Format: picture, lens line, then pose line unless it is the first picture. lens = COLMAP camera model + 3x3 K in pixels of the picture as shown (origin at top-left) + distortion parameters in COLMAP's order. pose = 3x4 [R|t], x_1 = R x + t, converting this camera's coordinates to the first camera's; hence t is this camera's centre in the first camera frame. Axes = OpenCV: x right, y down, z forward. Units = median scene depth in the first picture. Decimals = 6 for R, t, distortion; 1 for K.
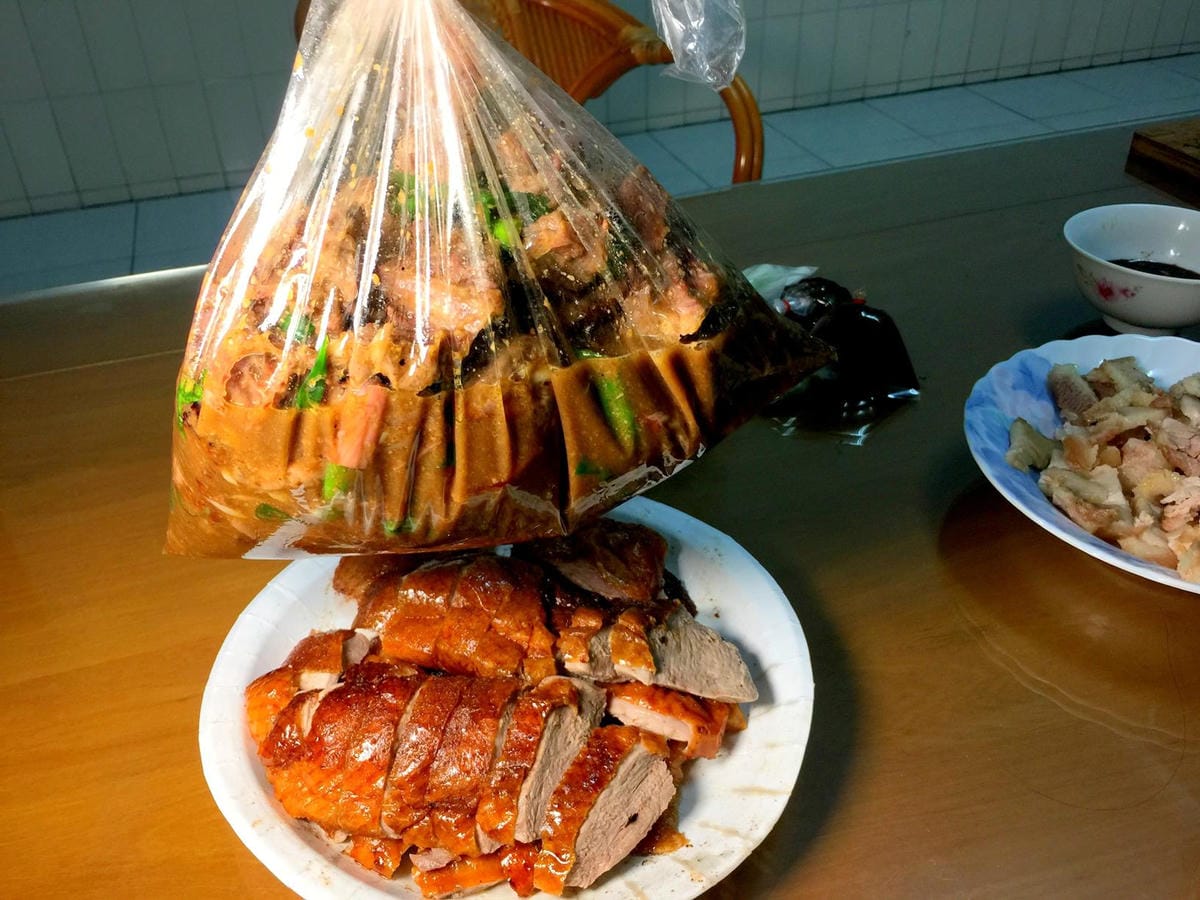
lens RADIAL K [[1095.8, 0, 600.0], [0, 1095.8, 450.0], [0, 0, 1]] dist [0.083302, -0.134232]
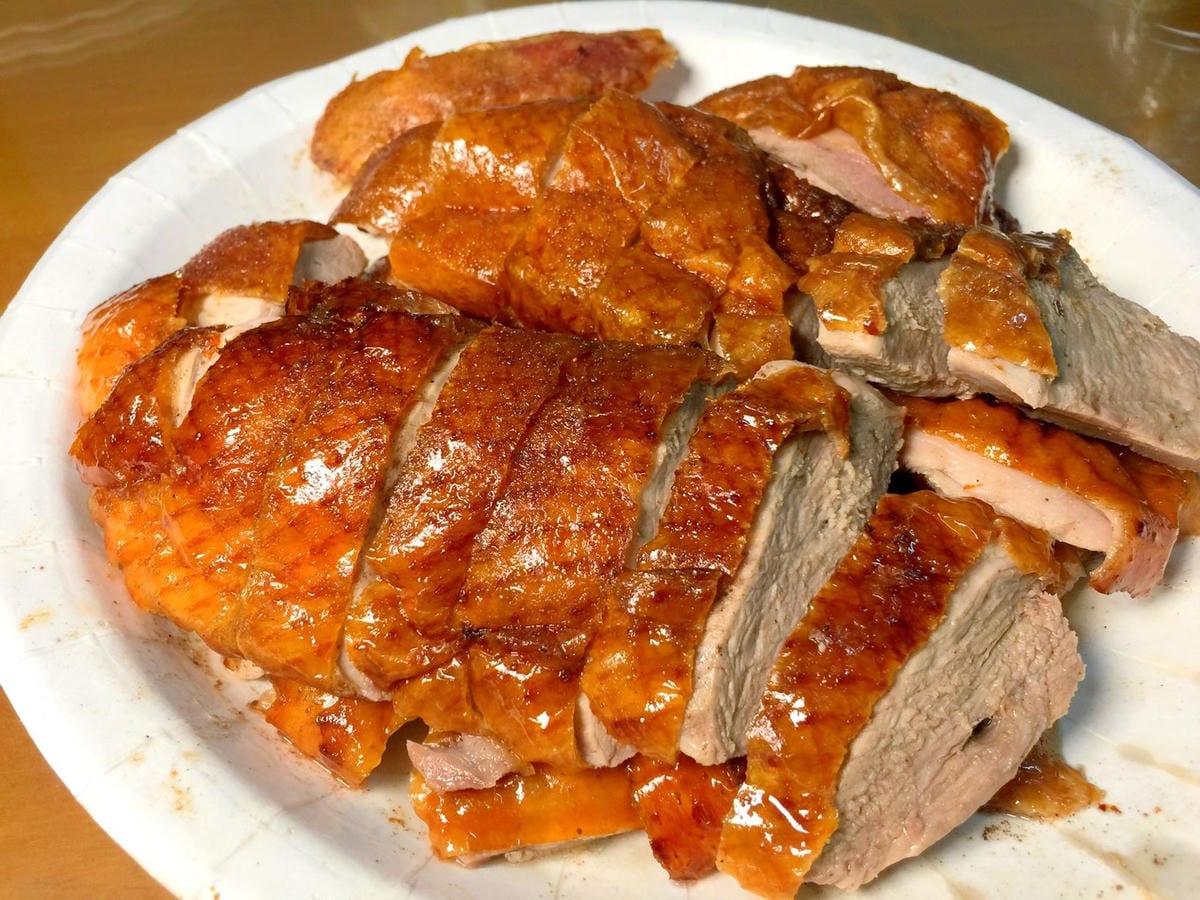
lens RADIAL K [[1011.5, 0, 603.4], [0, 1011.5, 486.2], [0, 0, 1]] dist [-0.005308, -0.002813]
pose [[0.992639, 0.118774, -0.023662, -0.100882], [-0.108978, 0.961231, 0.253297, 0.171435], [0.052830, -0.248854, 0.967099, 0.654172]]
